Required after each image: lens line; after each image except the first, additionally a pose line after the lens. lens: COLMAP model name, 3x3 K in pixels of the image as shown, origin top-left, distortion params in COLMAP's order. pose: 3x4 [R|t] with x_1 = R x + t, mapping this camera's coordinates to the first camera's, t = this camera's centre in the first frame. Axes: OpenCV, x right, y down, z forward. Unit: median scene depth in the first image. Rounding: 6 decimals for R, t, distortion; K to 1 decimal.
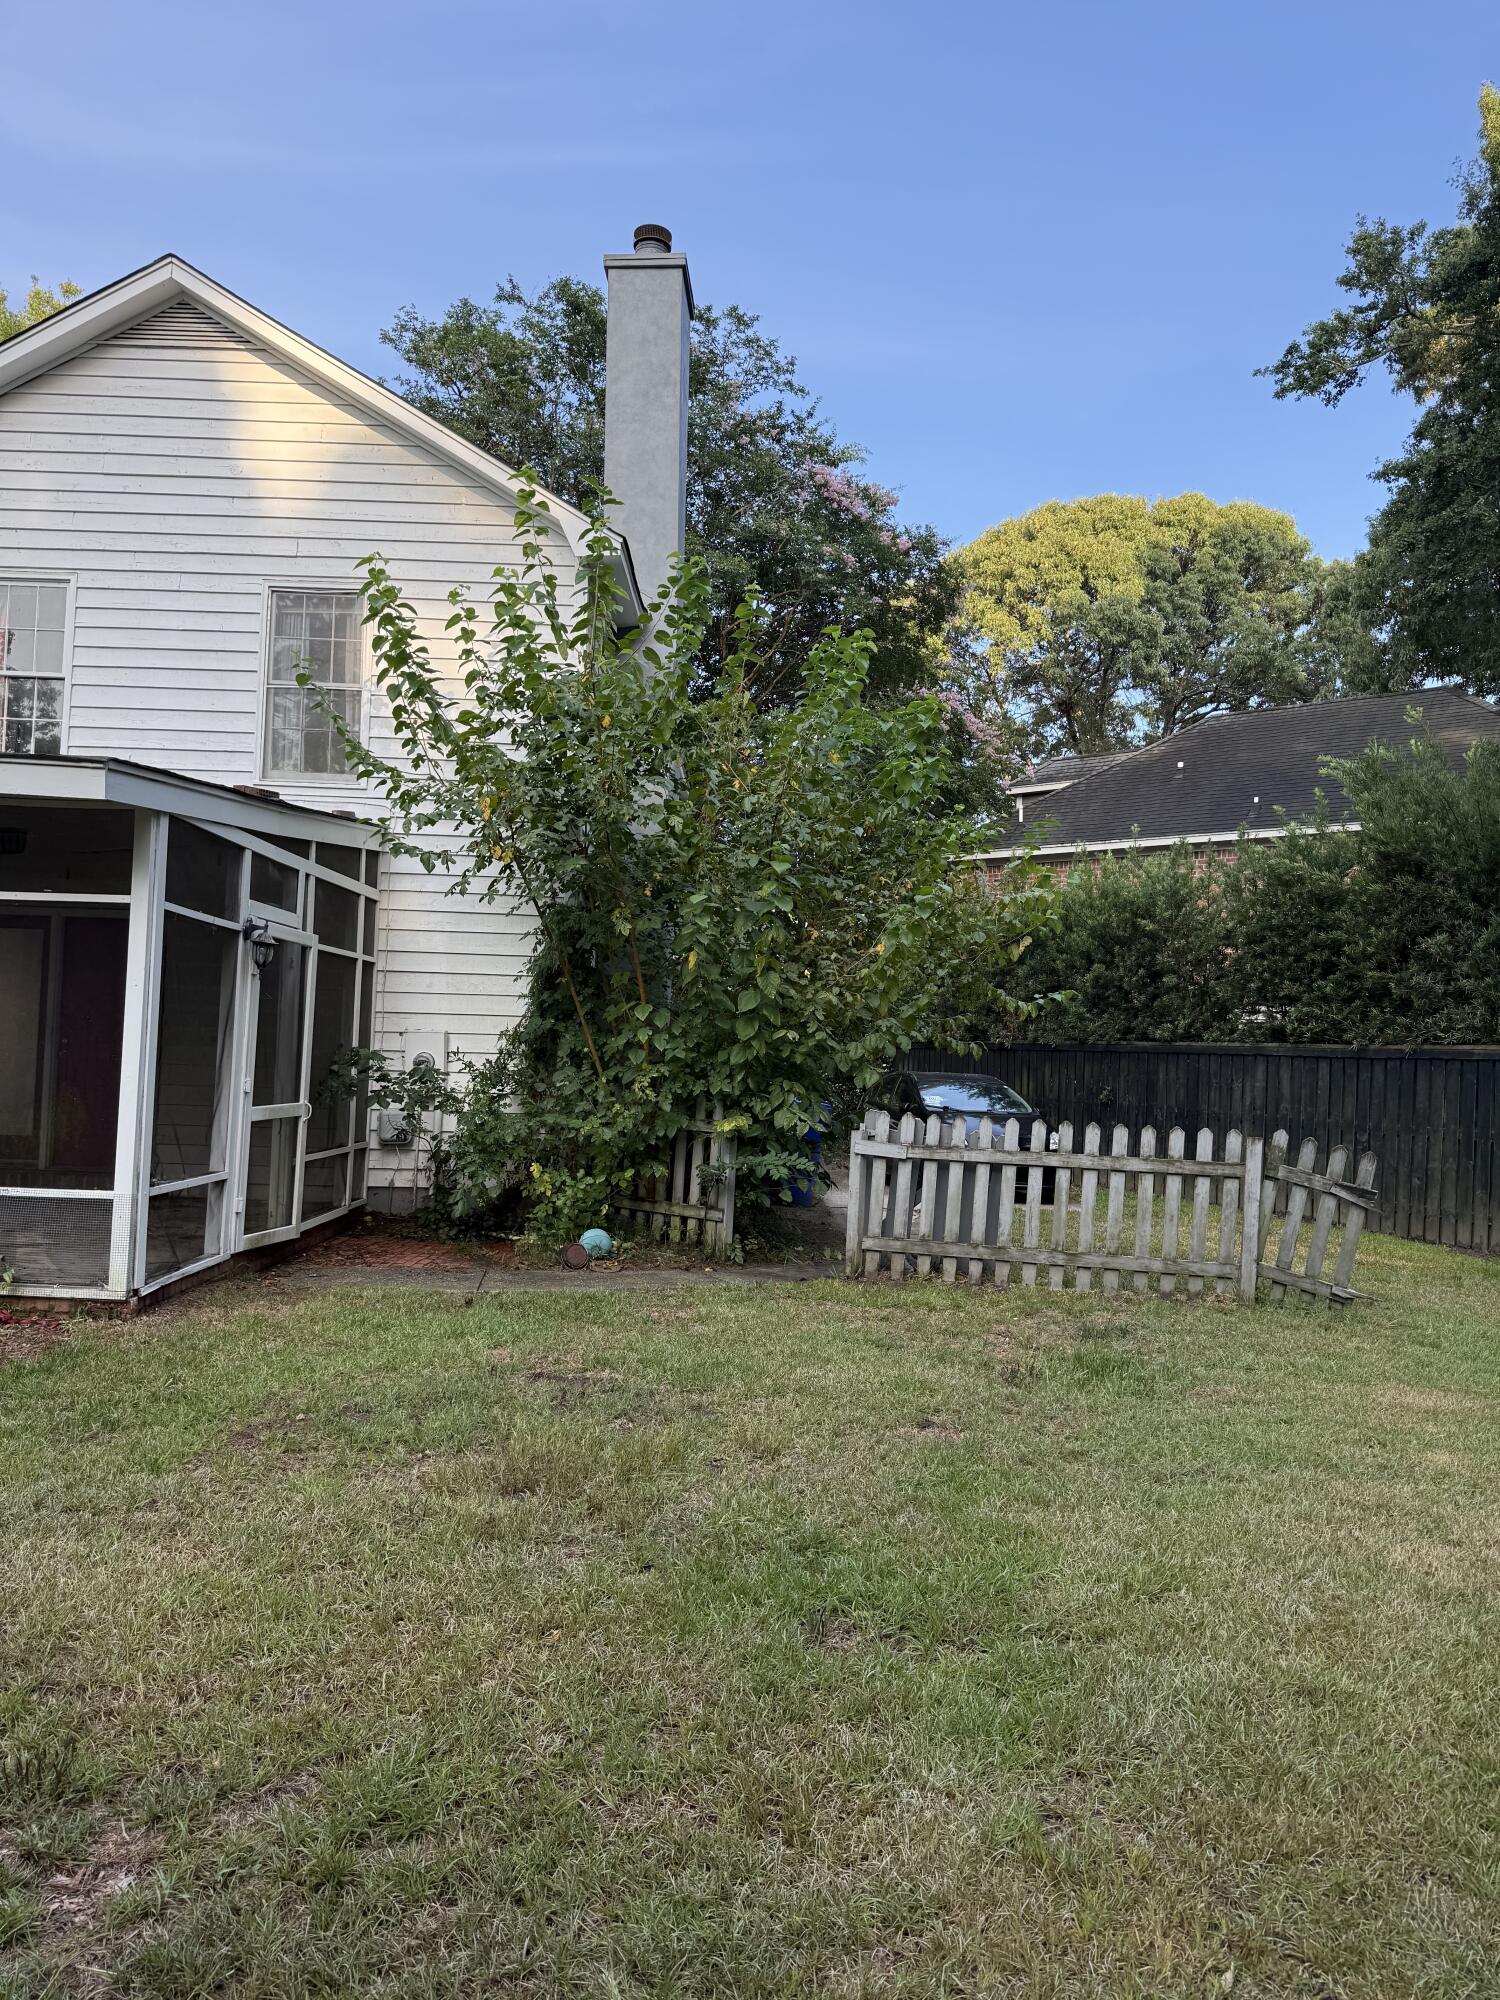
lens RADIAL K [[1396.5, 0, 750.0], [0, 1396.5, 1000.0], [0, 0, 1]] dist [0.081235, -0.134443]
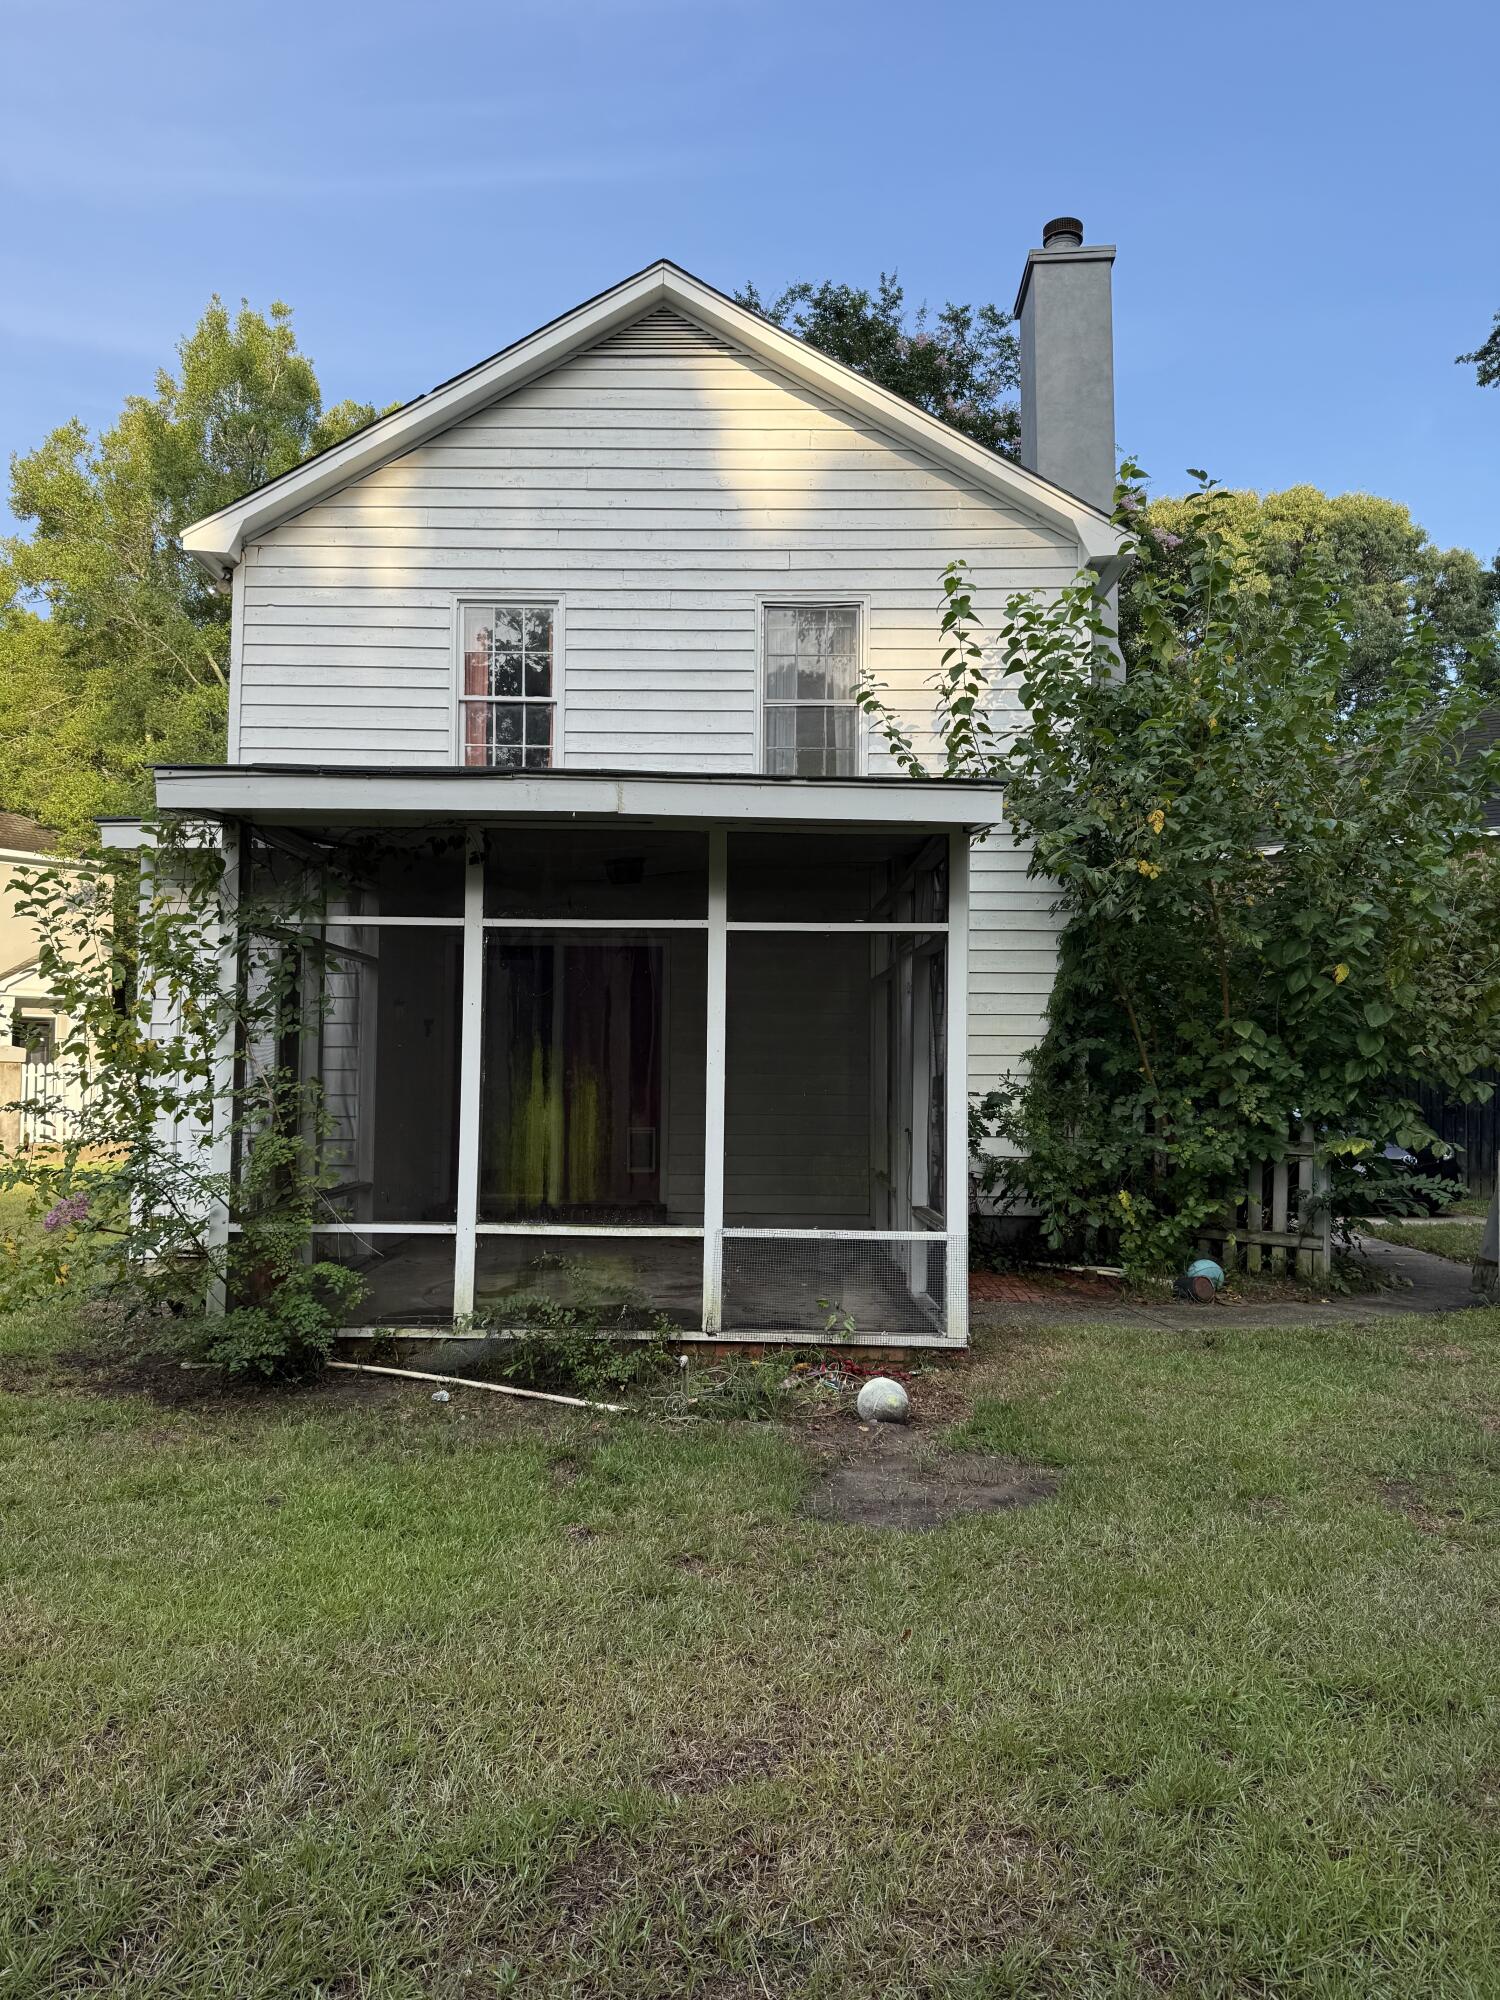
lens RADIAL K [[1427.2, 0, 845.7], [0, 1427.2, 1001.4], [0, 0, 1]] dist [0.081011, -0.154486]
pose [[0.999525, -0.027097, -0.014696, -0.275757], [0.026940, 0.999579, -0.010790, -0.006200], [0.014982, 0.010389, 0.999834, 0.019161]]
